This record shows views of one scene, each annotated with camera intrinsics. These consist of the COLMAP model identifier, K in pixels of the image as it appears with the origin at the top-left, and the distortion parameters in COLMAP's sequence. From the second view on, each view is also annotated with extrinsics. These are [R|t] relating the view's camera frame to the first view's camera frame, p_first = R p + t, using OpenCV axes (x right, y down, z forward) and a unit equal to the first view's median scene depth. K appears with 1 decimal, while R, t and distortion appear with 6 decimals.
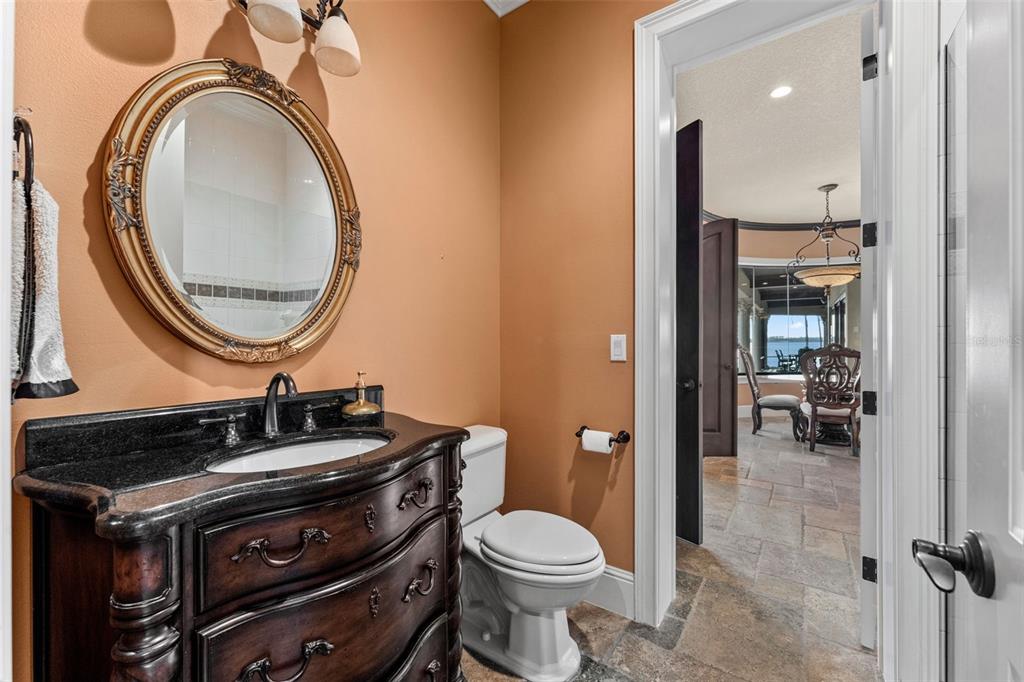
lens RADIAL K [[413.5, 0, 511.9], [0, 413.5, 342.1], [0, 0, 1]] dist [-0.000584, -0.000037]
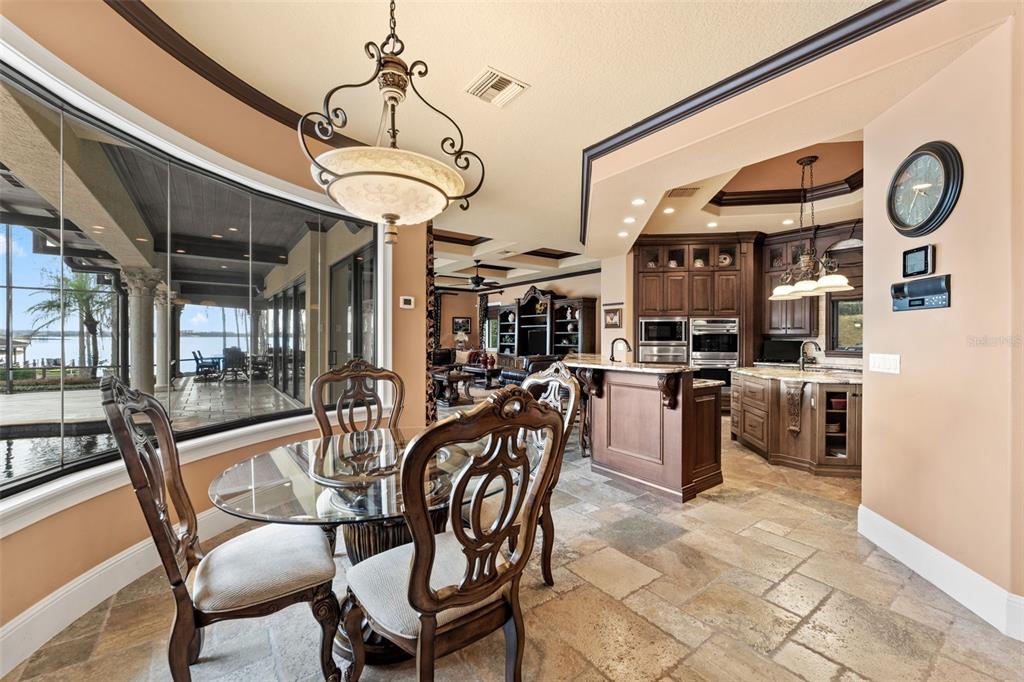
lens RADIAL K [[410.2, 0, 512.0], [0, 410.2, 338.0], [0, 0, 1]] dist [-0.003349, -0.000399]
pose [[0.321204, 0.002171, 0.947008, 0.131090], [-0.006973, 0.999976, 0.000073, -0.007233], [-0.946985, -0.006627, 0.321211, 0.229575]]
